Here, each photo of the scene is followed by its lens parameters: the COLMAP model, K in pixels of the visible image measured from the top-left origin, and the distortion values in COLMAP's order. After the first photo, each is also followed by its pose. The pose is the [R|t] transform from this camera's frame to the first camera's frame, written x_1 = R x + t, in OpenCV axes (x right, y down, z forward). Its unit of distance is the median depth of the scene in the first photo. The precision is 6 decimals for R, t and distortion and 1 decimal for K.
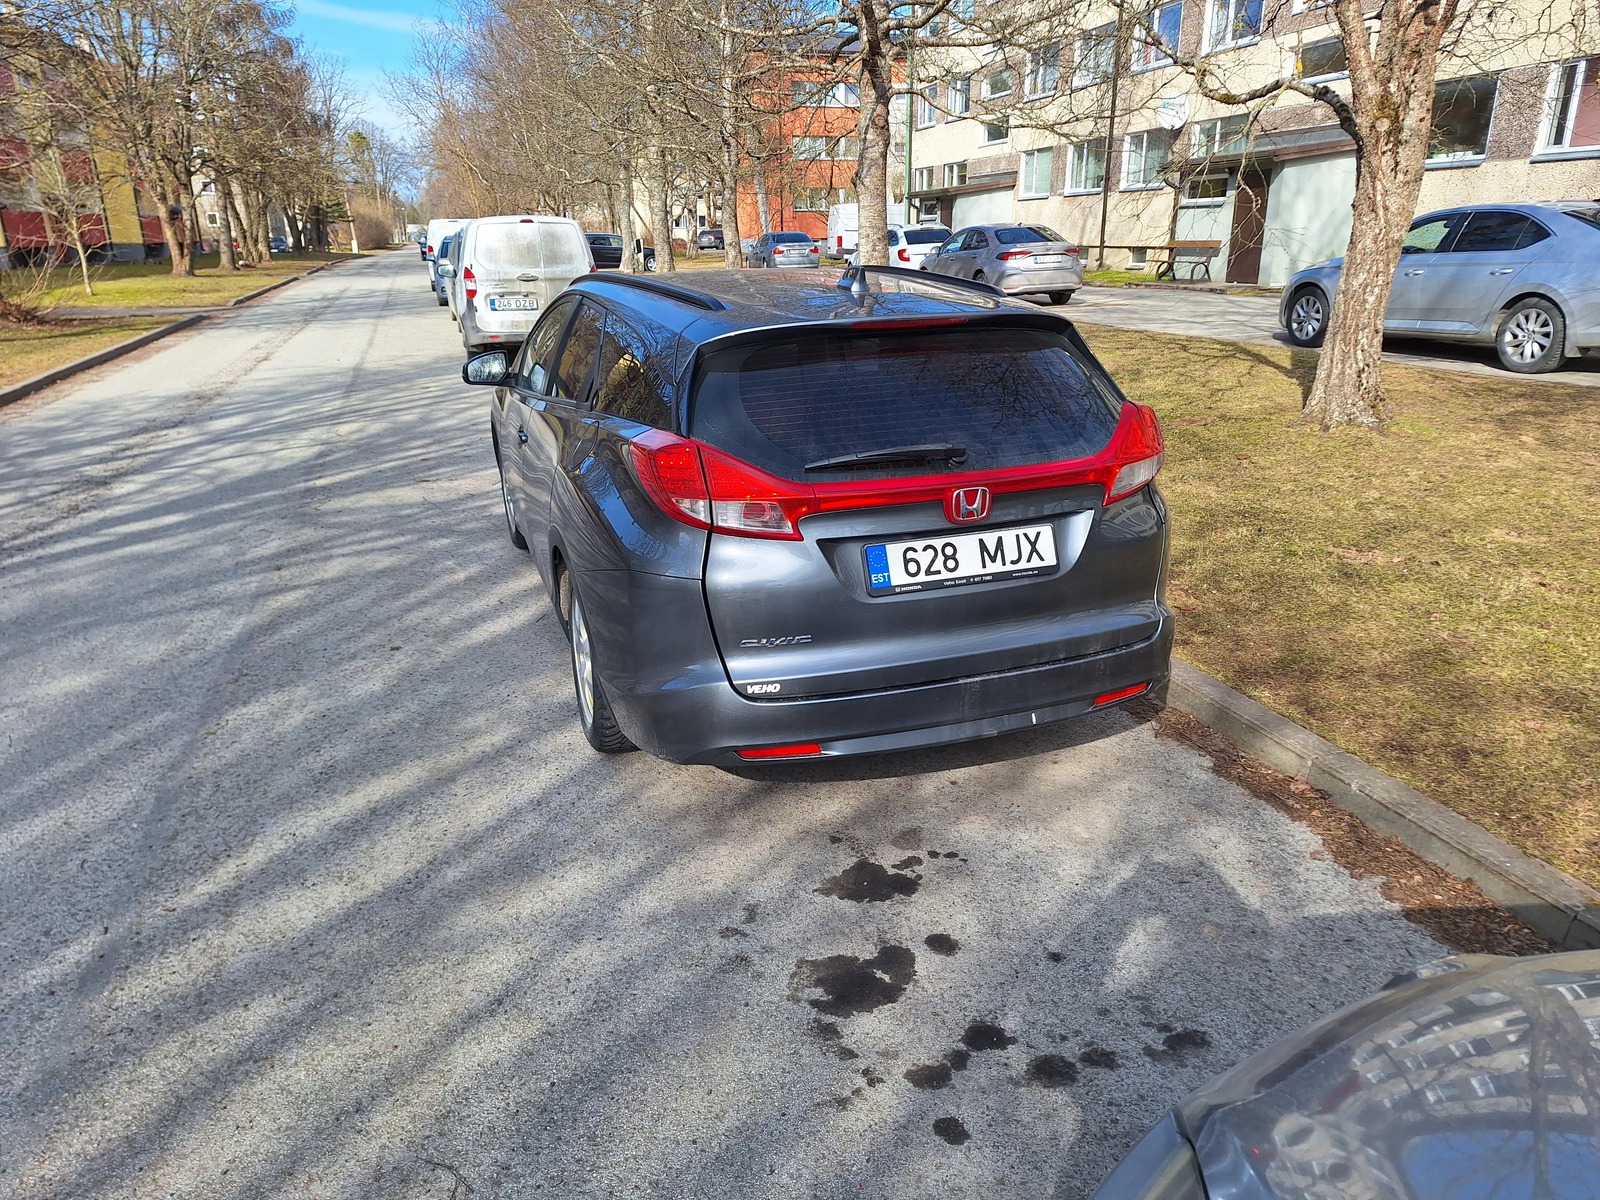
lens RADIAL K [[1122.0, 0, 806.6], [0, 1122.0, 606.9], [0, 0, 1]] dist [0.086682, -0.101212]
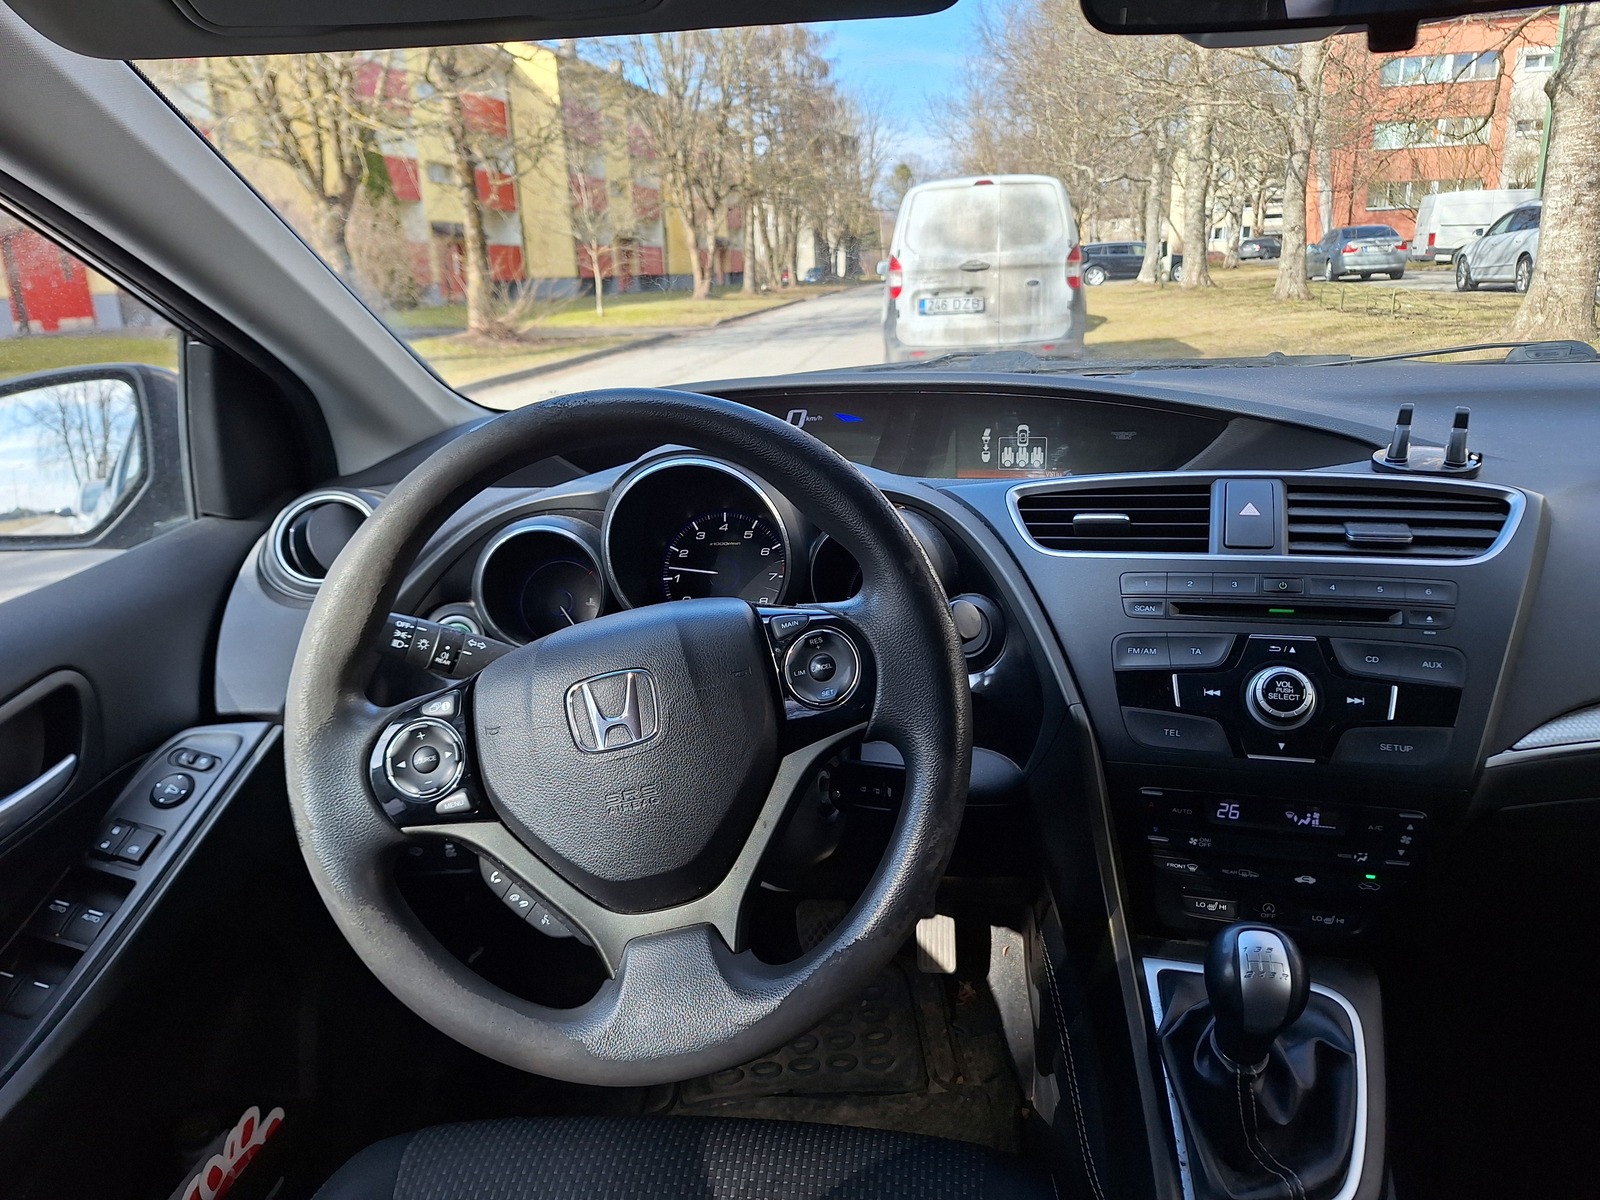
lens RADIAL K [[1122.0, 0, 806.6], [0, 1122.0, 606.9], [0, 0, 1]] dist [0.086682, -0.101212]
pose [[0.905215, 0.099033, -0.413254, -0.013424], [-0.107032, 0.994248, 0.003815, -0.028511], [0.411255, 0.040777, 0.910608, 0.125698]]
